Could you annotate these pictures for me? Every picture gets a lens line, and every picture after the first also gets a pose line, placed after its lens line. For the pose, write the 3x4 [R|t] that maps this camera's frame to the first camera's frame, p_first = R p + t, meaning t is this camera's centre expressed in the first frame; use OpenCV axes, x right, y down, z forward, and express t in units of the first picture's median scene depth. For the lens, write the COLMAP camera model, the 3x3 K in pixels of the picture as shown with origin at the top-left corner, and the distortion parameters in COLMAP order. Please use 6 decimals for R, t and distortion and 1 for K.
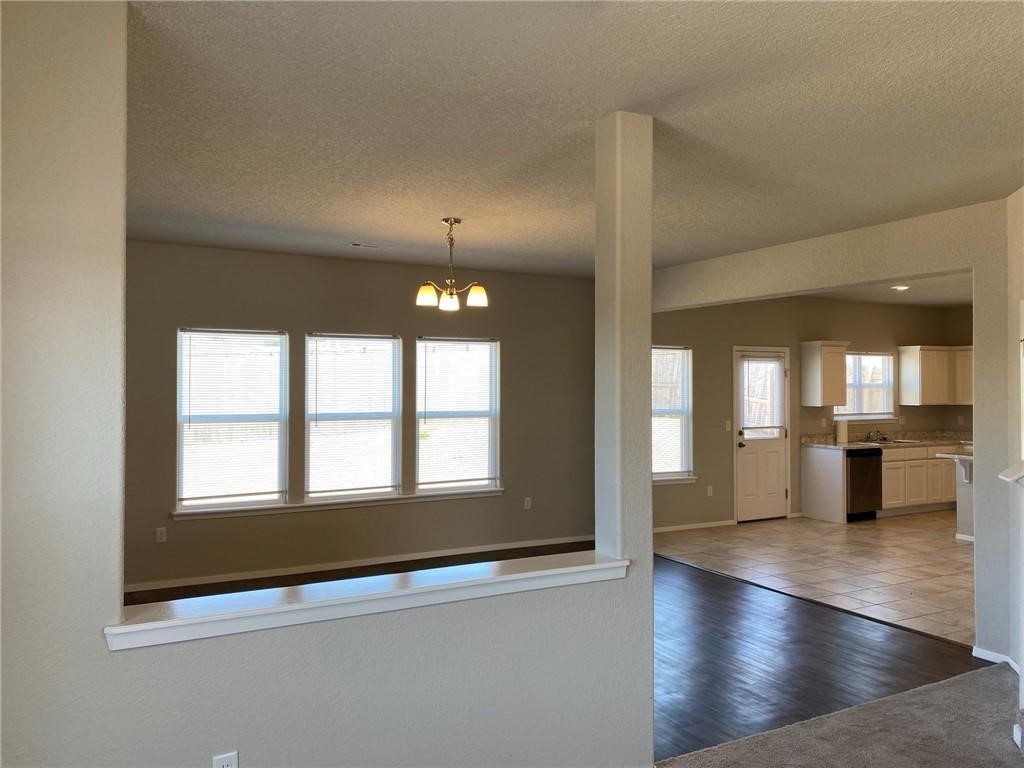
lens RADIAL K [[784.8, 0, 509.2], [0, 784.8, 383.6], [0, 0, 1]] dist [0.023410, -0.015257]
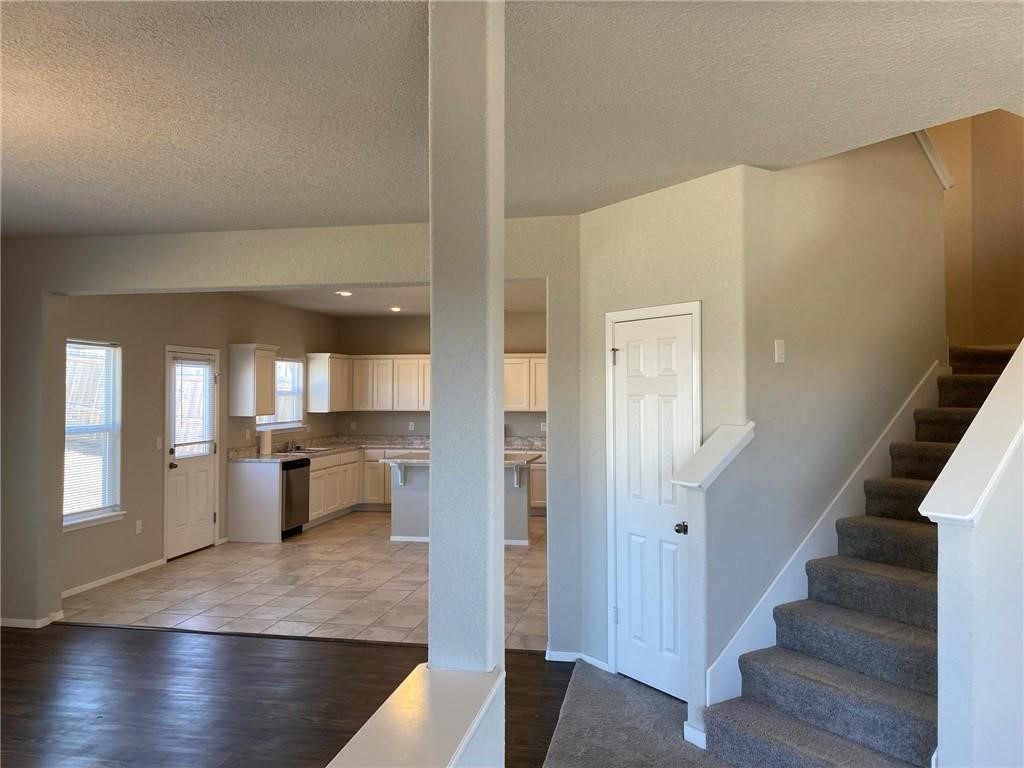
lens RADIAL K [[784.8, 0, 511.0], [0, 784.8, 383.0], [0, 0, 1]] dist [0.023410, -0.015257]
pose [[0.637838, 0.006010, 0.770147, -0.111614], [0.000804, 0.999964, -0.008469, -0.001324], [-0.770170, 0.006020, 0.637811, 0.194704]]
